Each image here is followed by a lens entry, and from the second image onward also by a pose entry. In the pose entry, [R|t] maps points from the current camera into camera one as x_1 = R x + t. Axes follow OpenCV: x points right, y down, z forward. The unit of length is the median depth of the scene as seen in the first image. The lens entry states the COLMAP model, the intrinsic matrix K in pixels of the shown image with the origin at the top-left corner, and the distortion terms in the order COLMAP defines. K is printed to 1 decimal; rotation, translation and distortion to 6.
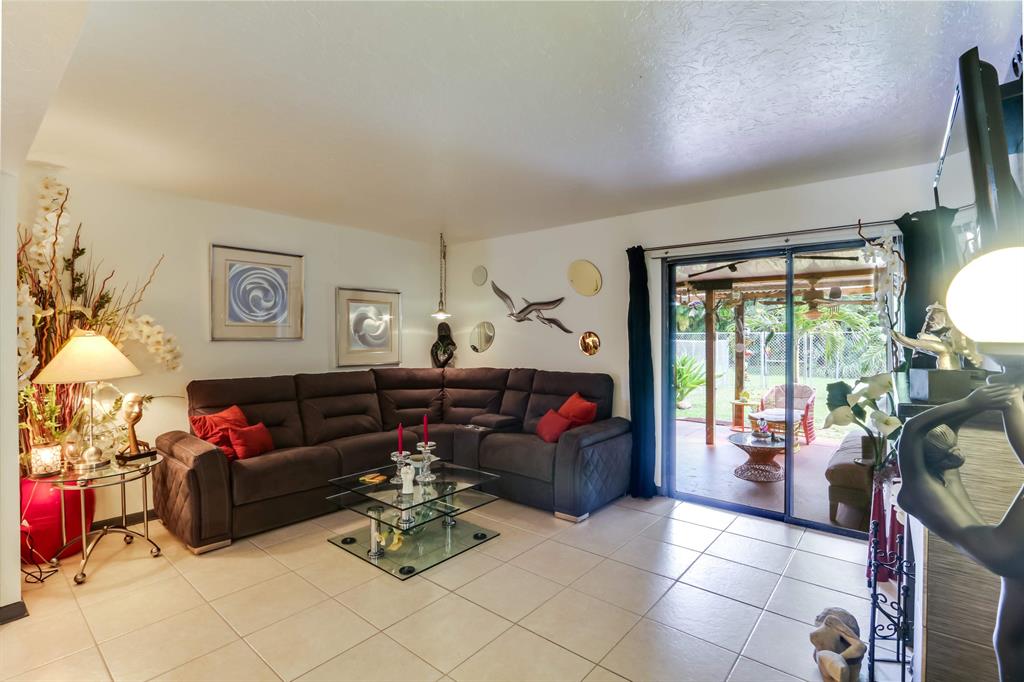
lens RADIAL K [[473.5, 0, 512.8], [0, 473.5, 339.3], [0, 0, 1]] dist [-0.015333, 0.001401]
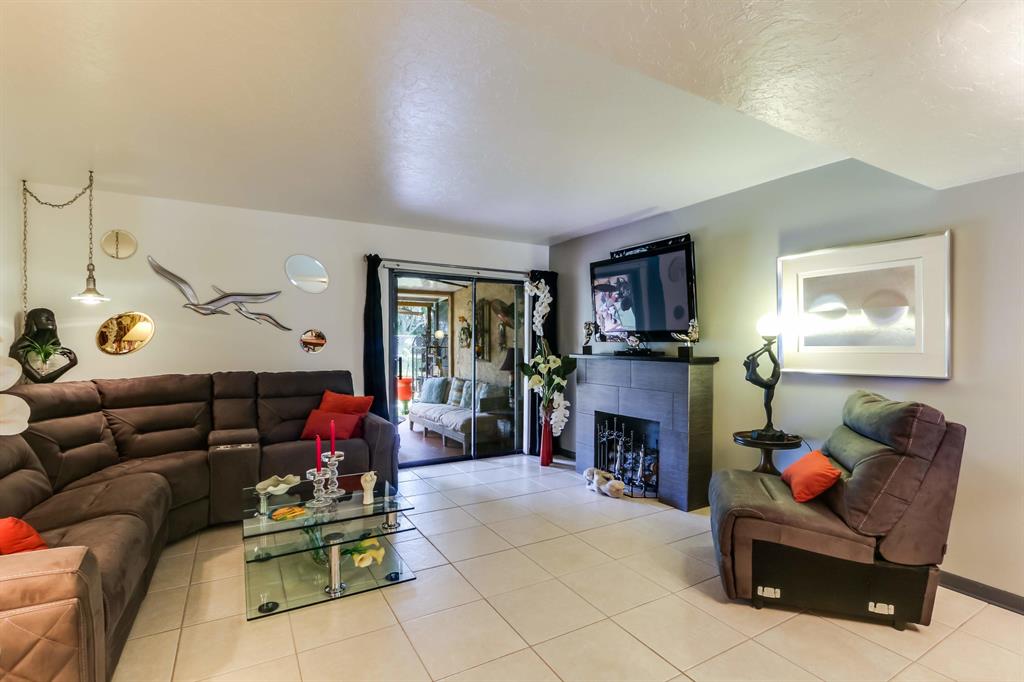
lens RADIAL K [[473.5, 0, 511.1], [0, 473.5, 342.0], [0, 0, 1]] dist [-0.015333, 0.001401]
pose [[0.357344, -0.002171, 0.933970, -0.627669], [0.003209, 0.999994, 0.001096, 0.010990], [-0.933967, 0.002606, 0.357349, 0.273200]]
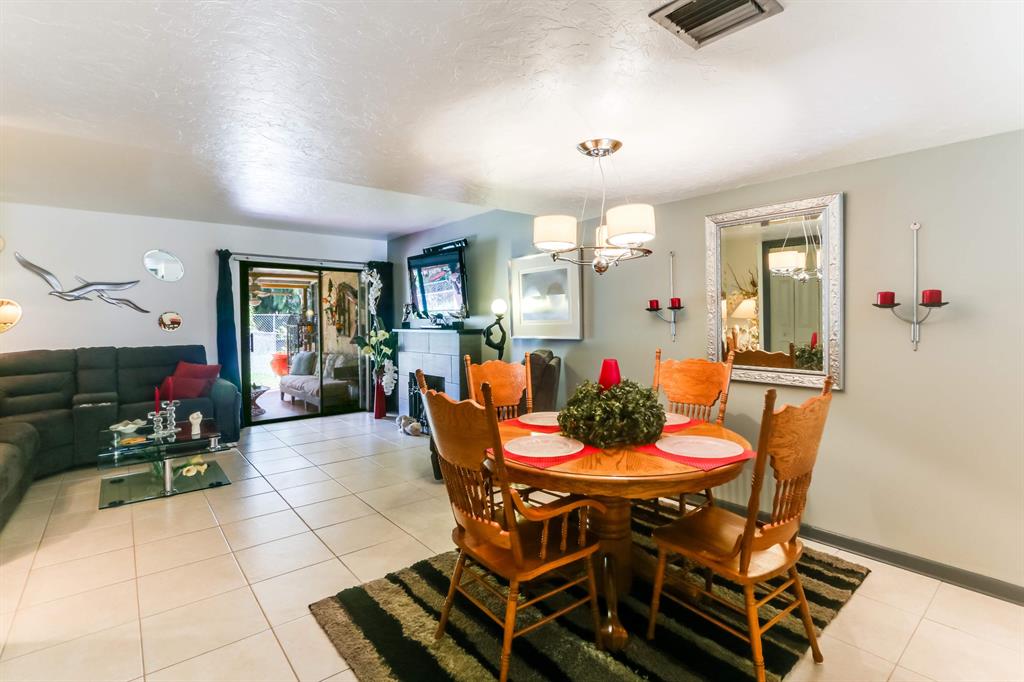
lens RADIAL K [[473.5, 0, 501.5], [0, 473.5, 320.2], [0, 0, 1]] dist [-0.015333, 0.001401]
pose [[0.206513, -0.007882, 0.978412, -0.850019], [0.015600, 0.999867, 0.004762, 0.013458], [-0.978319, 0.014280, 0.206609, -0.062474]]
